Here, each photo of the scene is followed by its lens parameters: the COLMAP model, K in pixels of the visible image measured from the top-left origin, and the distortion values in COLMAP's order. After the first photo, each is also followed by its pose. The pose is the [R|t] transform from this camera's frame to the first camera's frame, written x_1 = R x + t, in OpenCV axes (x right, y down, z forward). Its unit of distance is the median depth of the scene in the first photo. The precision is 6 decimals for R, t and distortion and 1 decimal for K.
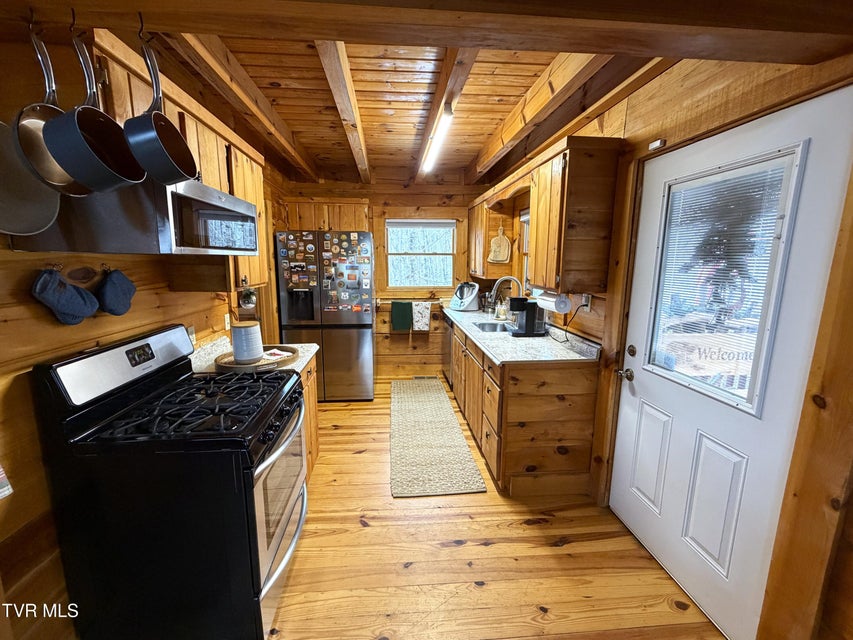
lens RADIAL K [[345.3, 0, 424.1], [0, 345.3, 317.3], [0, 0, 1]] dist [-0.001517, -0.000607]
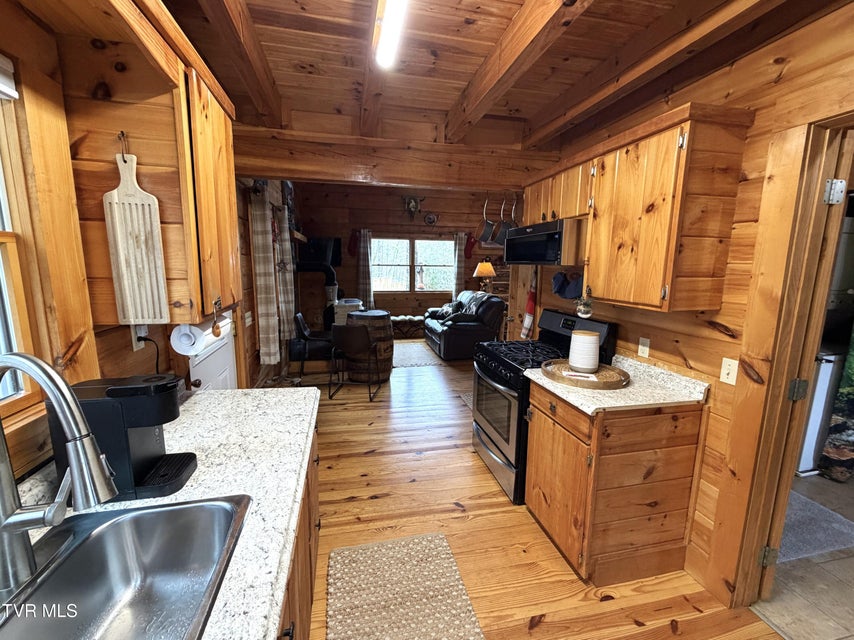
lens RADIAL K [[345.7, 0, 425.8], [0, 345.7, 316.5], [0, 0, 1]] dist [-0.001517, -0.000607]
pose [[-0.990853, -0.002571, -0.134923, 0.081840], [-0.044721, 0.949576, 0.310332, -0.314180], [0.127322, 0.313527, -0.941005, 1.843575]]
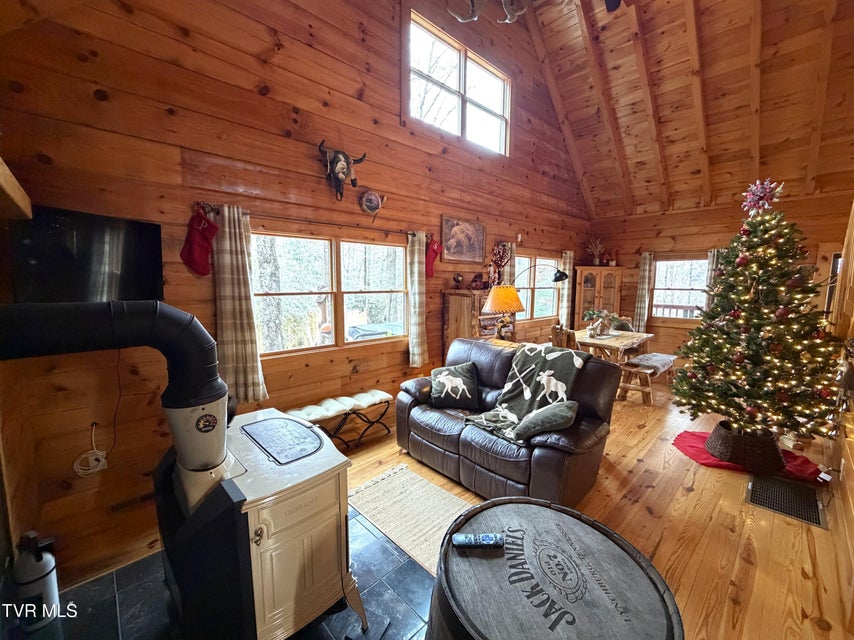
lens RADIAL K [[345.7, 0, 424.3], [0, 345.7, 319.4], [0, 0, 1]] dist [-0.001517, -0.000607]
pose [[-0.779348, 0.055921, -0.624091, 0.139940], [-0.113673, 0.966864, 0.228586, -0.273029], [0.616194, 0.249090, -0.747167, 1.574966]]
